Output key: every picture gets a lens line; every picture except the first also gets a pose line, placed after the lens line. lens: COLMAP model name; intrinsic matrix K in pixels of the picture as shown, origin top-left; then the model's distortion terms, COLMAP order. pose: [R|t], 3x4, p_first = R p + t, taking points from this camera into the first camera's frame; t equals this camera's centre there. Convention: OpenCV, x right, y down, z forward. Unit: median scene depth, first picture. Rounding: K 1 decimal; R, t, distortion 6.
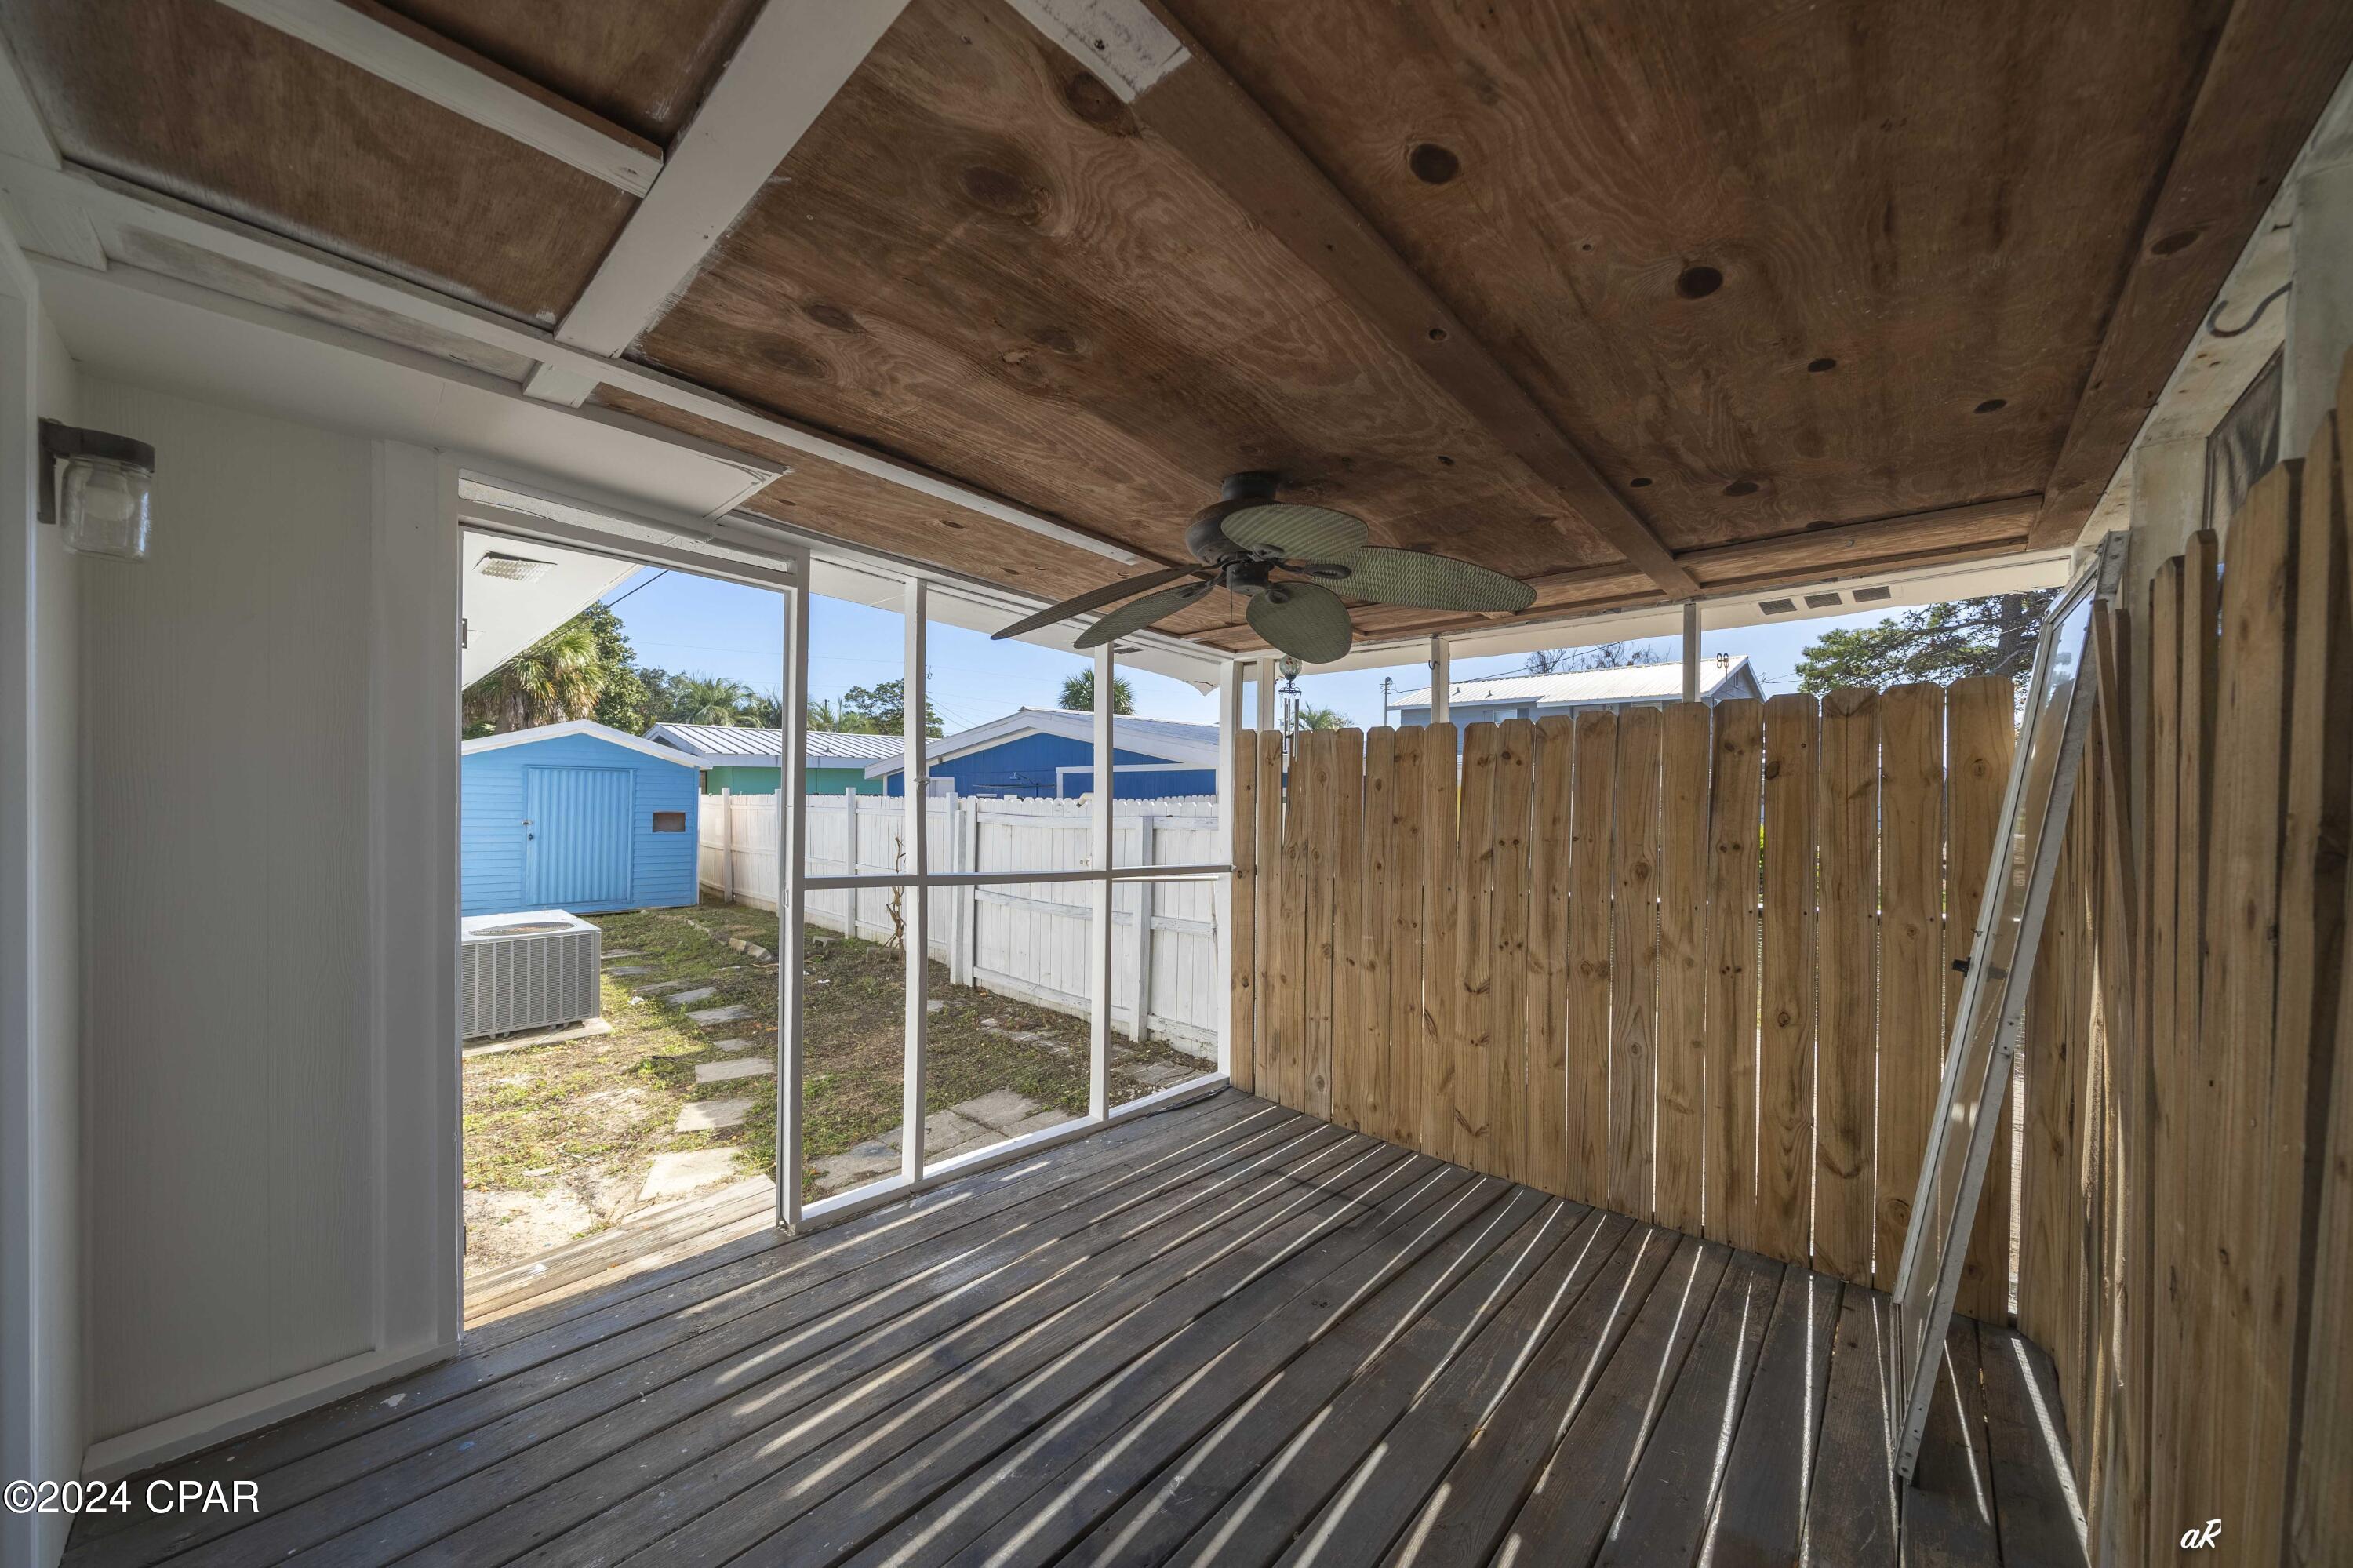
lens RADIAL K [[817.3, 0, 1164.6], [0, 817.3, 790.4], [0, 0, 1]] dist [-0.007289, -0.000178]
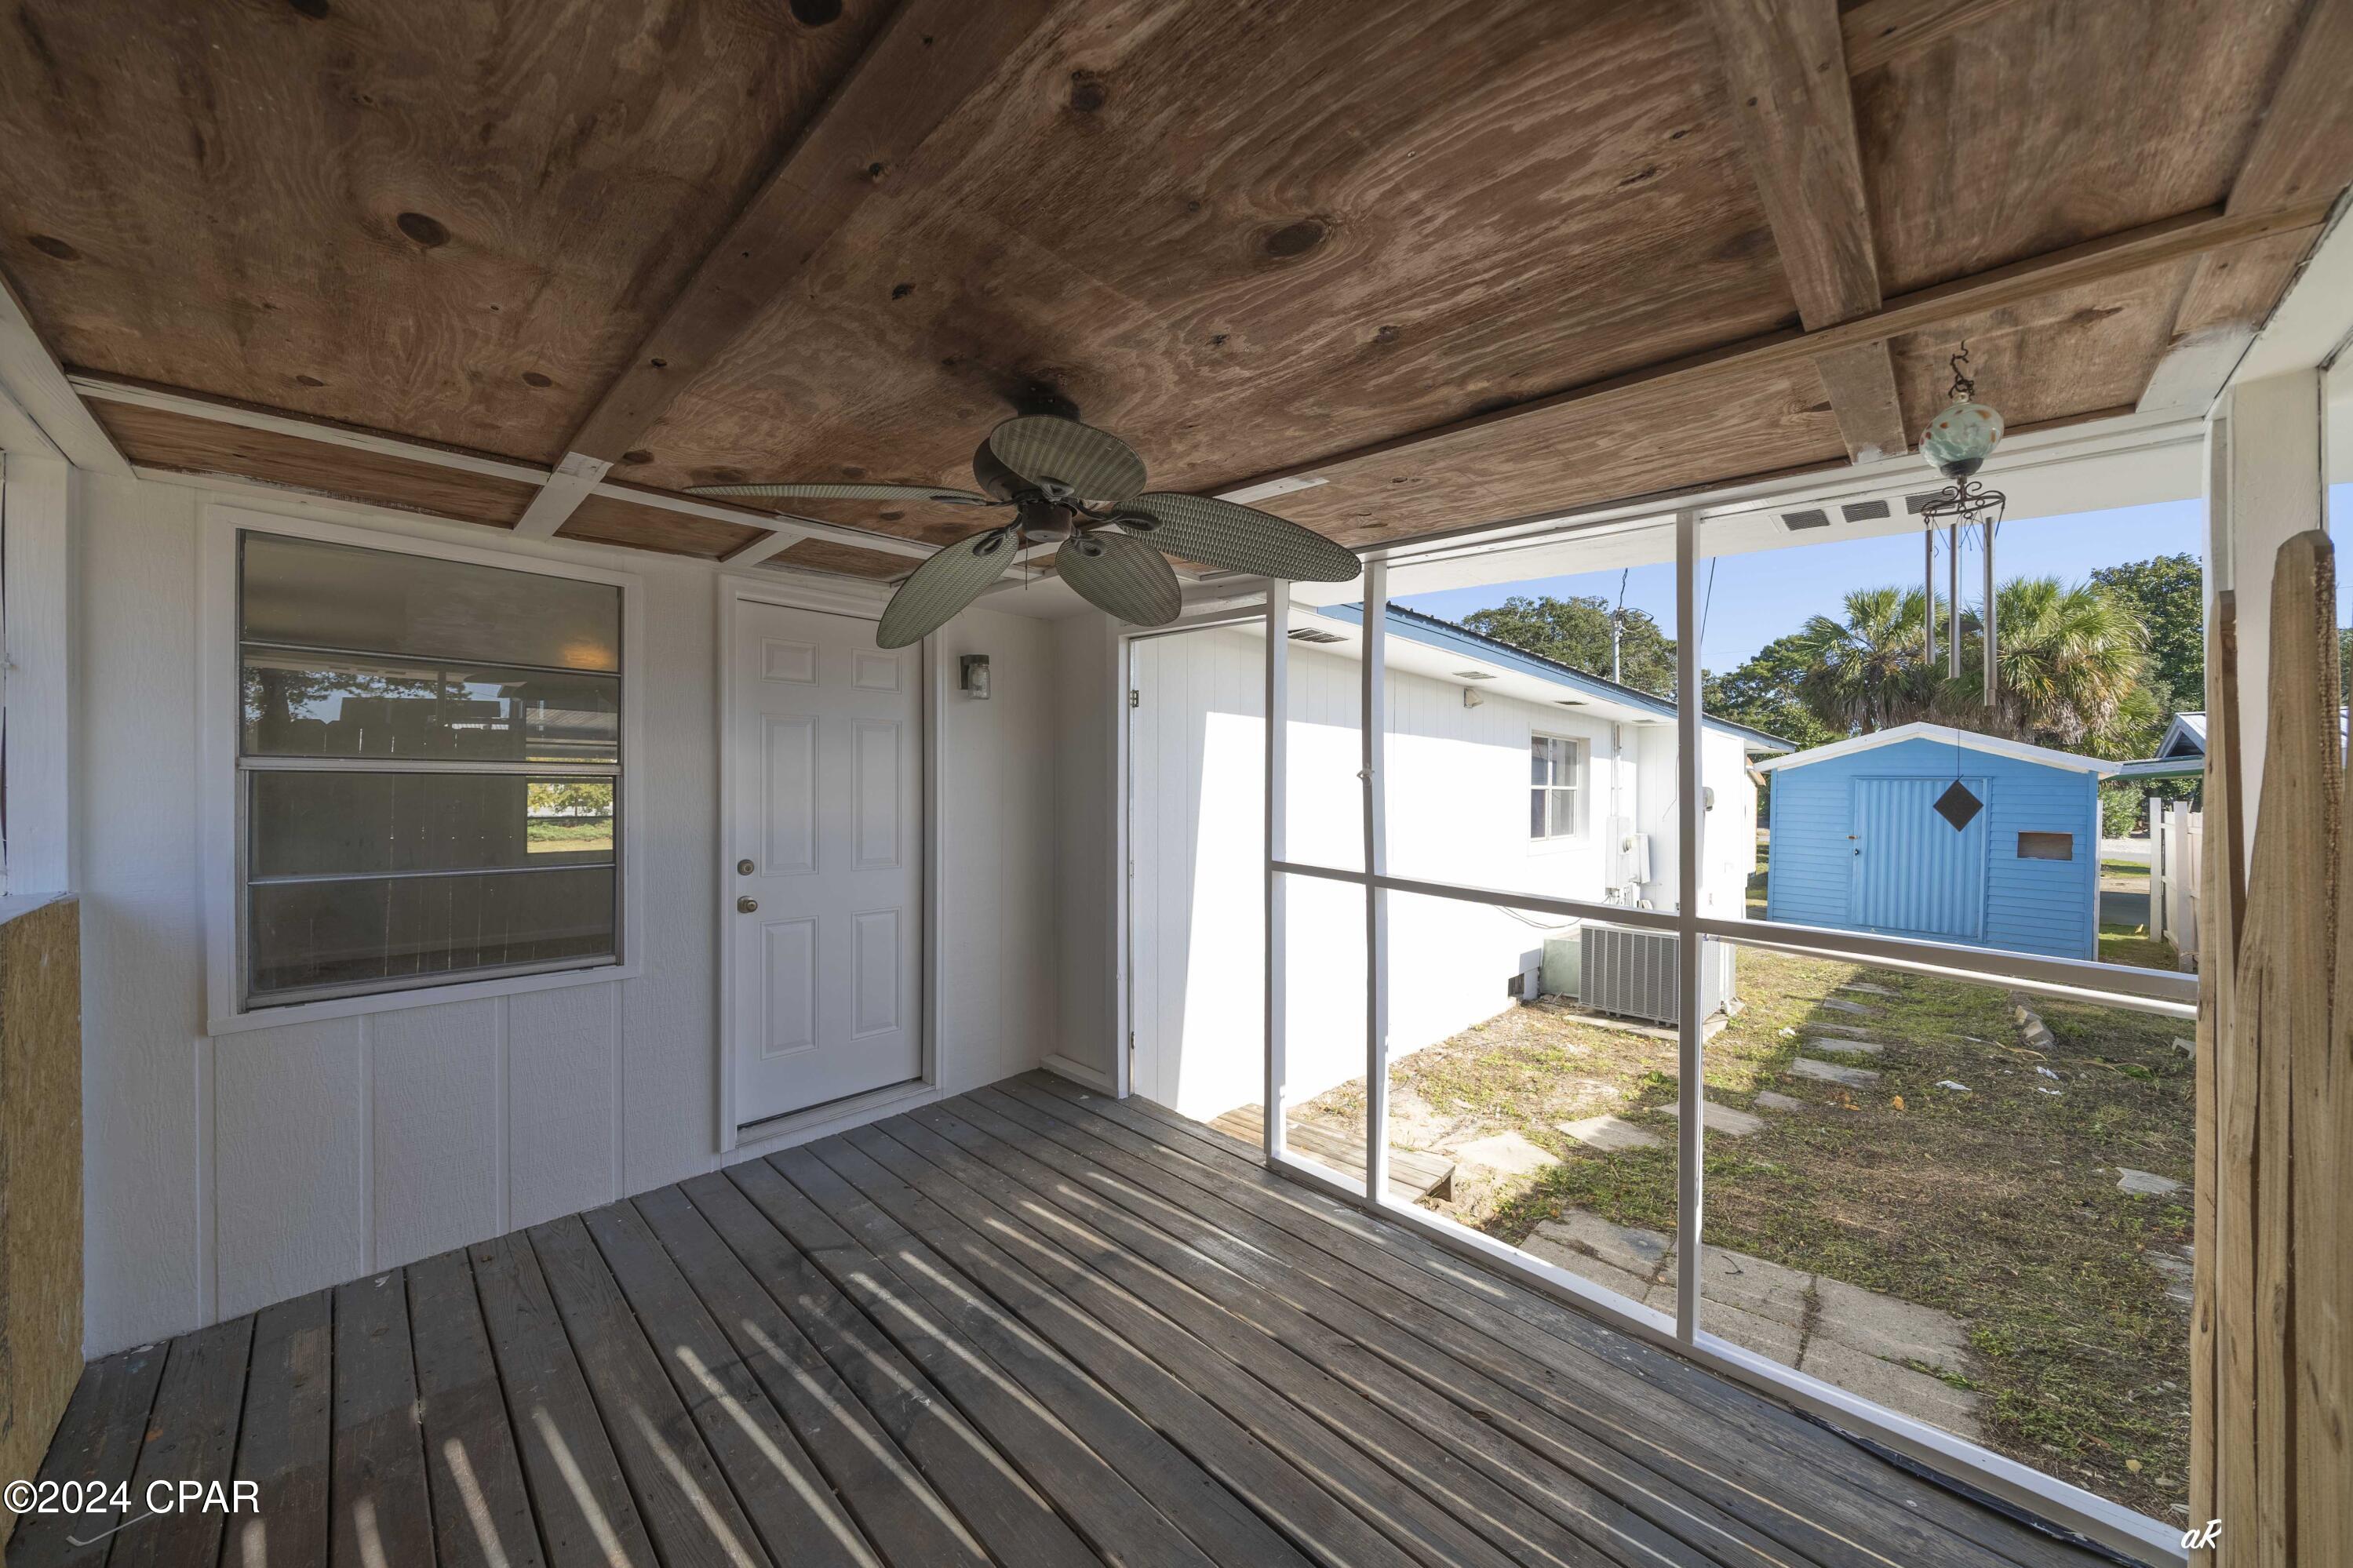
lens RADIAL K [[817.2, 0, 1164.7], [0, 817.2, 788.9], [0, 0, 1]] dist [-0.007289, -0.000178]
pose [[-0.025798, -0.014104, -0.999568, 0.469216], [-0.011304, 0.999841, -0.013816, 0.015284], [0.999603, 0.010943, -0.025953, 0.564884]]
